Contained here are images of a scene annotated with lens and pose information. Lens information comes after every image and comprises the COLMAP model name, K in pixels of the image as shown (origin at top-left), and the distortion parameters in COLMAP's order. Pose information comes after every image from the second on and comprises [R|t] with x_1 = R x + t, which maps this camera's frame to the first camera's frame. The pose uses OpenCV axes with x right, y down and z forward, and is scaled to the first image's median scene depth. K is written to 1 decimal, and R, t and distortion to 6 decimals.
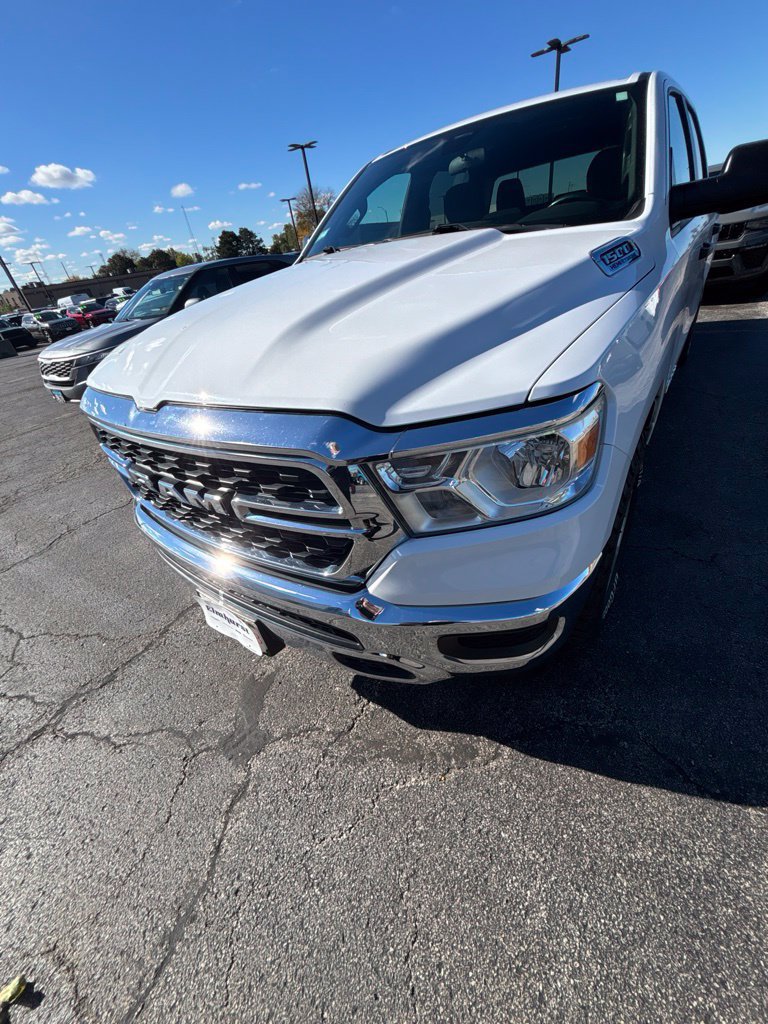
lens RADIAL K [[414.3, 0, 385.5], [0, 414.3, 515.7], [0, 0, 1]] dist [-0.002763, 0.000937]
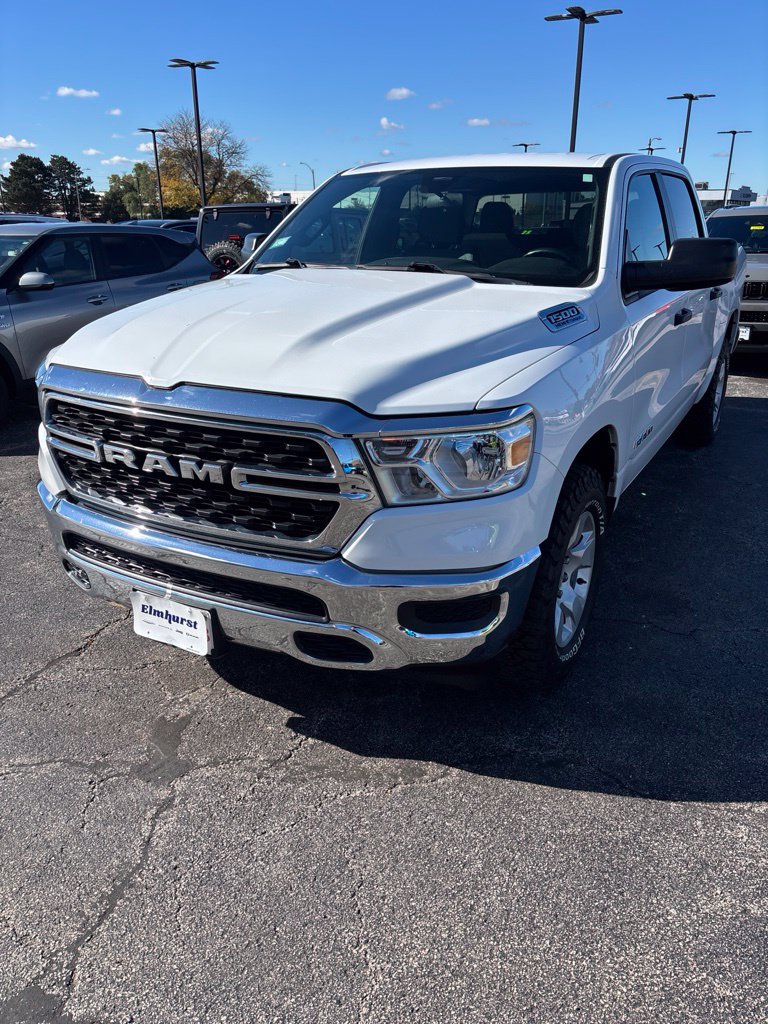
lens RADIAL K [[788.1, 0, 391.6], [0, 788.1, 521.6], [0, 0, 1]] dist [0.028665, -0.037061]
pose [[0.985167, 0.095355, 0.142663, -0.189377], [-0.061703, 0.972632, -0.224009, 0.470938], [-0.160119, 0.211884, 0.964089, -0.963207]]
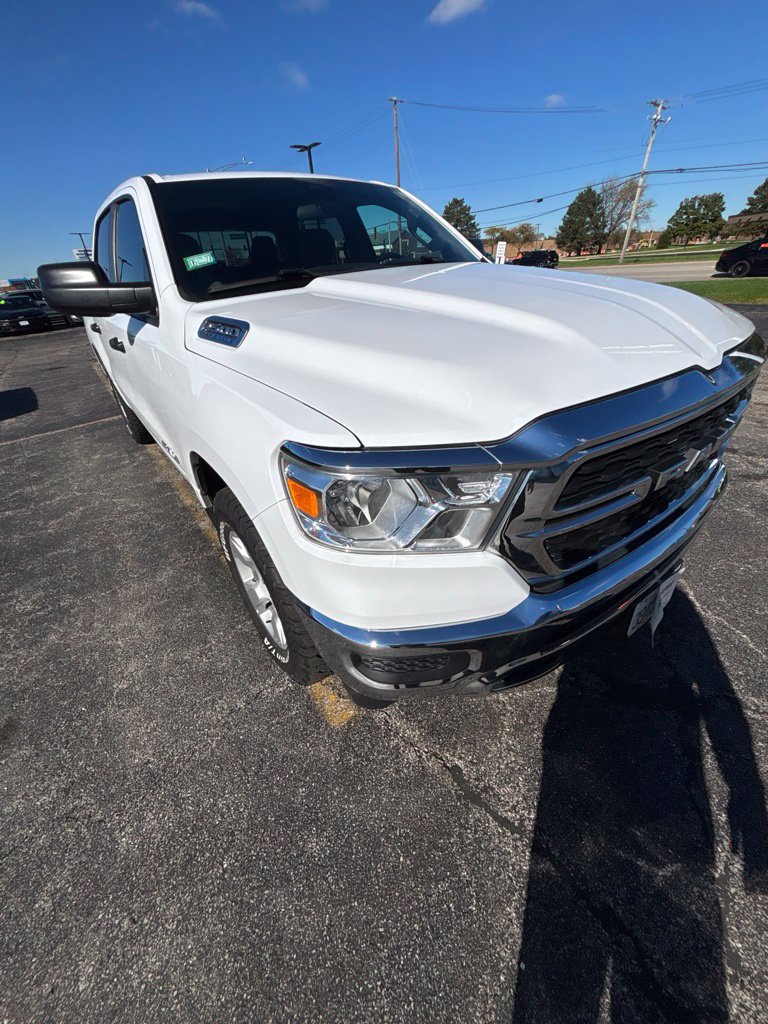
lens RADIAL K [[414.3, 0, 387.0], [0, 414.3, 510.8], [0, 0, 1]] dist [-0.002763, 0.000937]
pose [[0.318675, -0.386138, 0.865646, -1.549203], [0.546649, 0.820953, 0.164961, -0.485725], [-0.774352, 0.420635, 0.472699, 1.091506]]
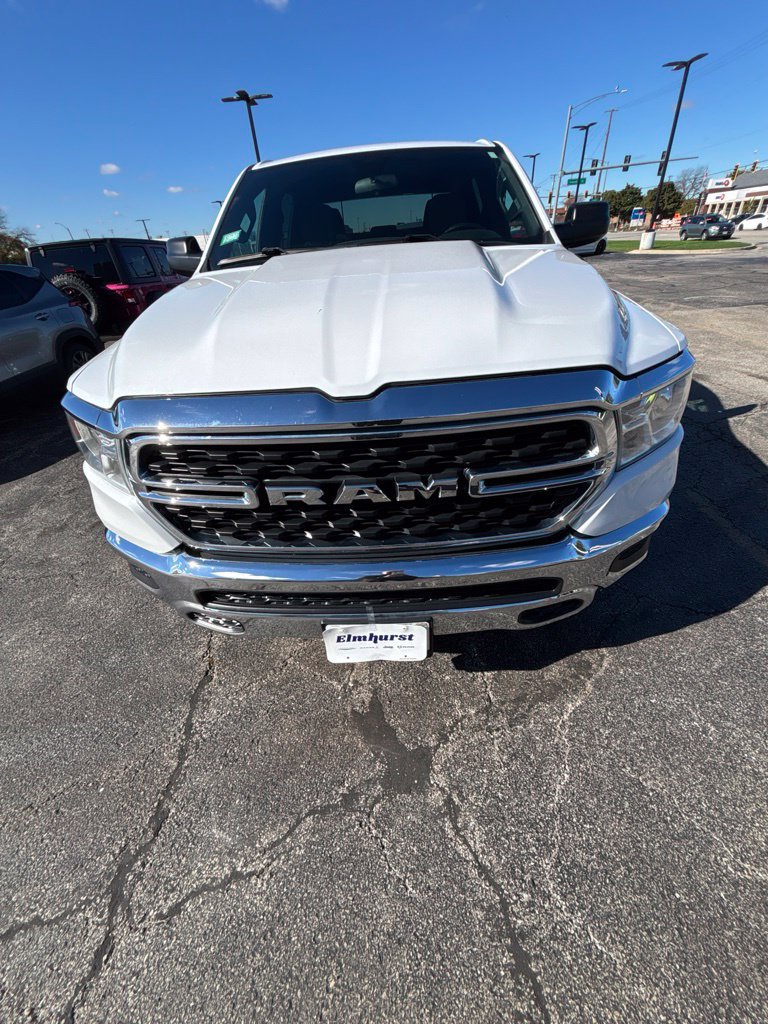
lens RADIAL K [[414.3, 0, 388.1], [0, 414.3, 513.3], [0, 0, 1]] dist [-0.002763, 0.000937]
pose [[0.832373, -0.231771, 0.503426, -0.860917], [0.262142, 0.964969, 0.010830, -0.014605], [-0.488301, 0.122954, 0.863970, 0.214312]]
